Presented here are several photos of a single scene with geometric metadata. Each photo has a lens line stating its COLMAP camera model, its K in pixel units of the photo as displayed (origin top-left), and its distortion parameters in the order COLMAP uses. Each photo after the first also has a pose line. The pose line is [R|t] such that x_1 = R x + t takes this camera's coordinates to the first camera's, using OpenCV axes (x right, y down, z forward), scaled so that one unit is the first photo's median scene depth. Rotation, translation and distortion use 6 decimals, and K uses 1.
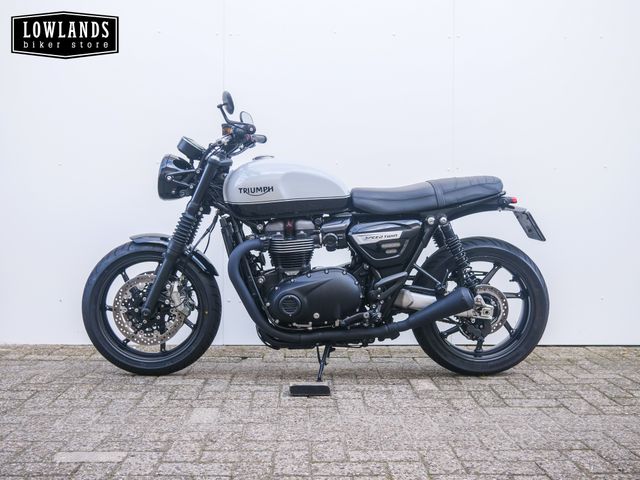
lens RADIAL K [[734.0, 0, 320.0], [0, 734.0, 240.0], [0, 0, 1]] dist [-0.008130, 0.018247]
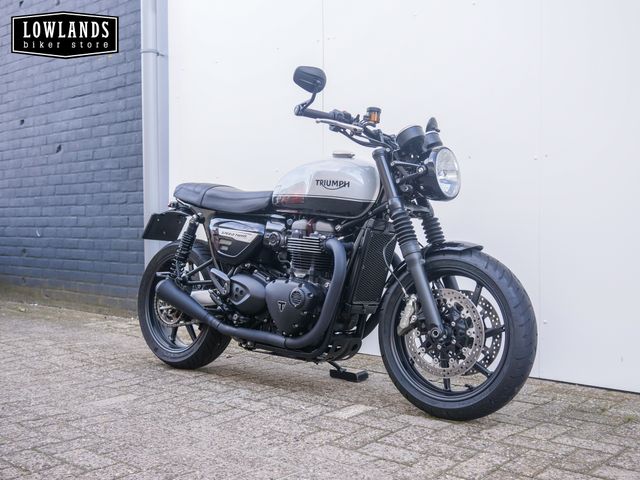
lens RADIAL K [[734.0, 0, 320.0], [0, 734.0, 240.0], [0, 0, 1]] dist [-0.008130, 0.018247]
pose [[0.748992, 0.003956, -0.662567, 0.692483], [0.004125, 0.999935, 0.010632, -0.015705], [0.662566, -0.010697, 0.748927, 0.314409]]
